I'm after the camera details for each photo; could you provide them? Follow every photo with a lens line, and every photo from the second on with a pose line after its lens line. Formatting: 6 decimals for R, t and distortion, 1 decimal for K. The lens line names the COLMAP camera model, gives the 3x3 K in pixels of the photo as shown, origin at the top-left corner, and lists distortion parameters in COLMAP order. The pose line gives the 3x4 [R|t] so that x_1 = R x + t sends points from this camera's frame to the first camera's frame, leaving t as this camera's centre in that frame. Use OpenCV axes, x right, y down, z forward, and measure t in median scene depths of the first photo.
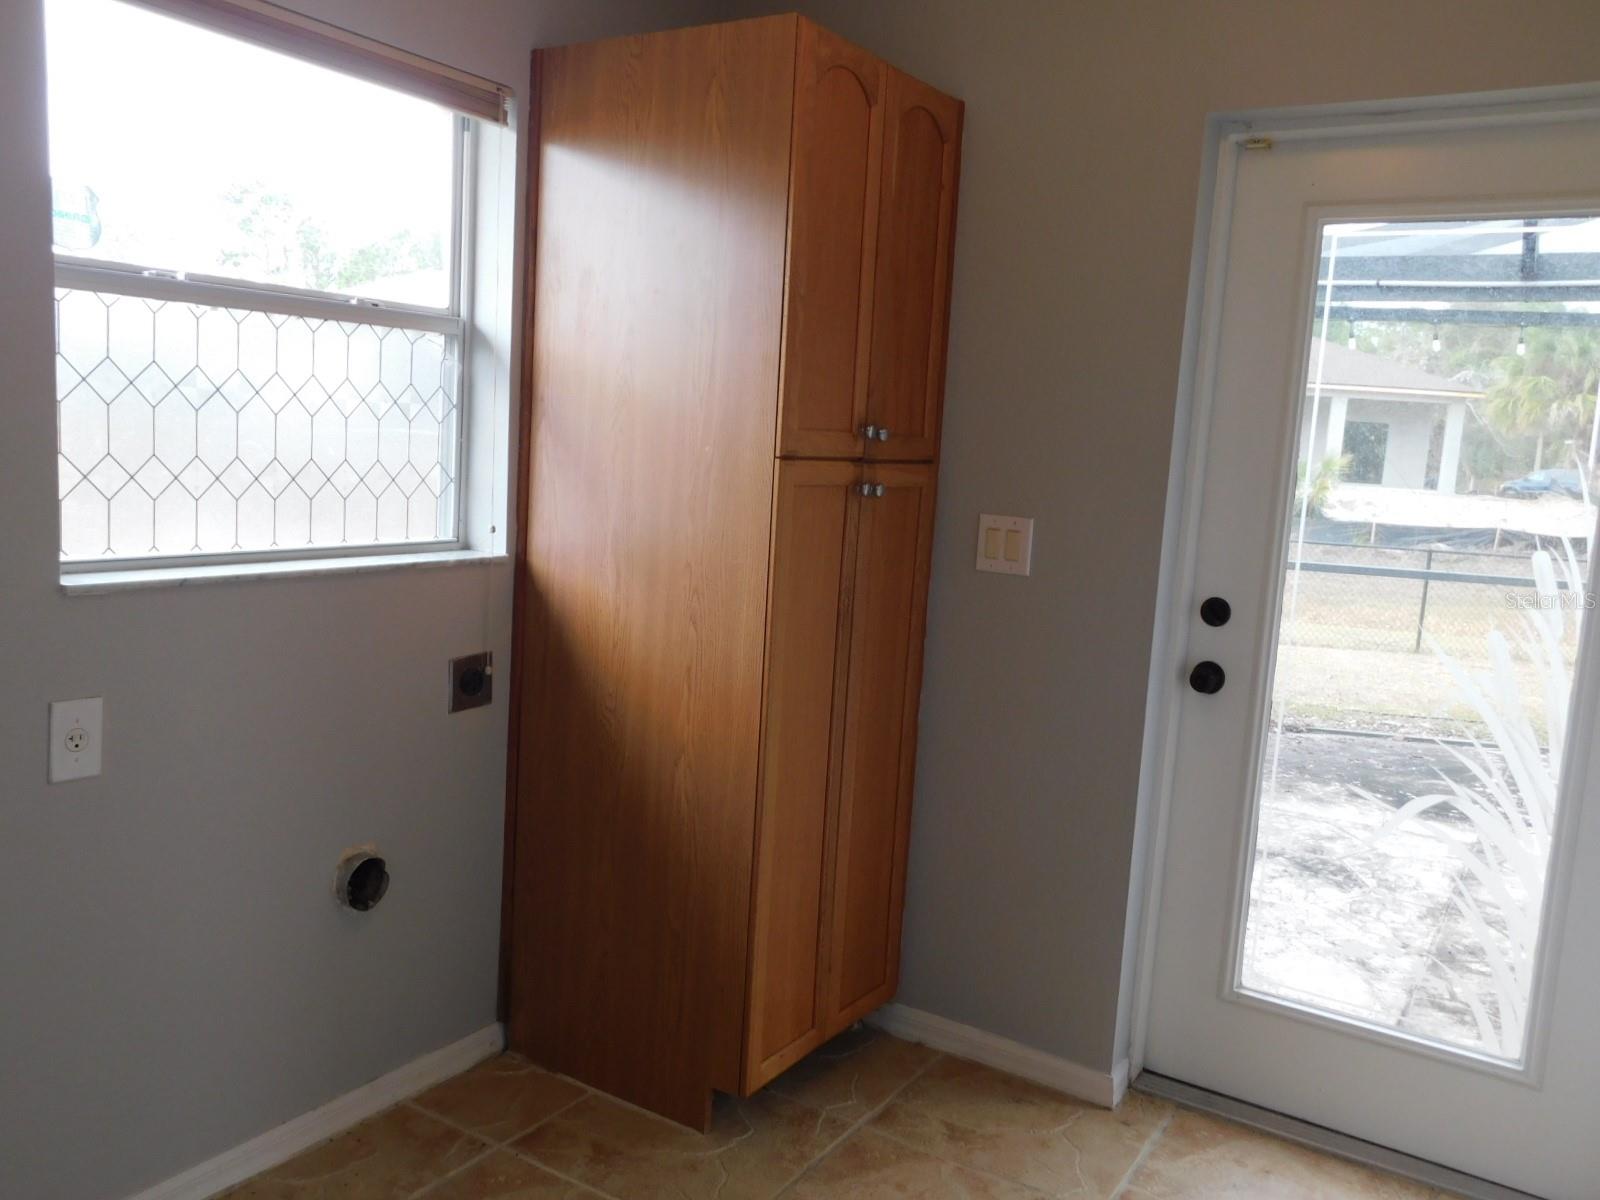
lens RADIAL K [[1312.3, 0, 800.0], [0, 1312.3, 600.0], [0, 0, 1]] dist [-0.002522, 0.032316]
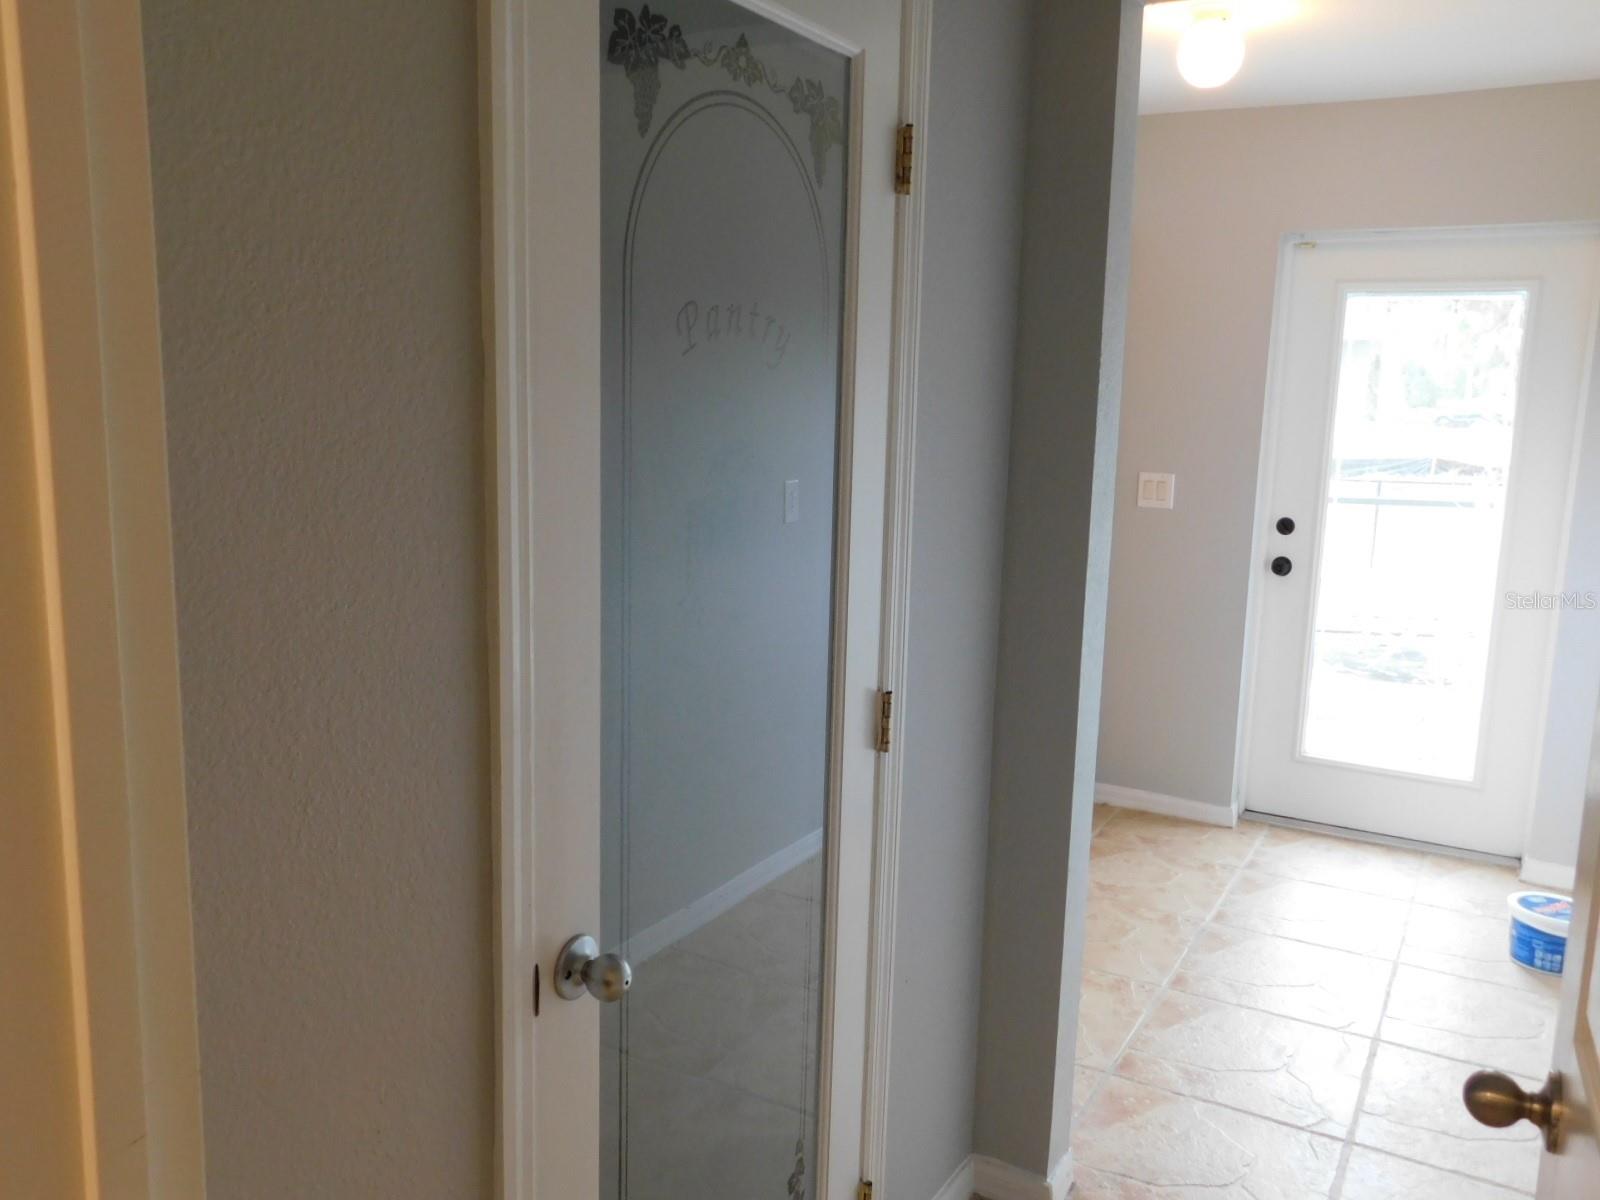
lens RADIAL K [[1312.3, 0, 800.0], [0, 1312.3, 600.0], [0, 0, 1]] dist [-0.002522, 0.032316]
pose [[0.998354, -0.042698, 0.038302, -0.357217], [0.041243, 0.998426, 0.037994, 0.013642], [-0.039864, -0.036352, 0.998544, -0.622932]]
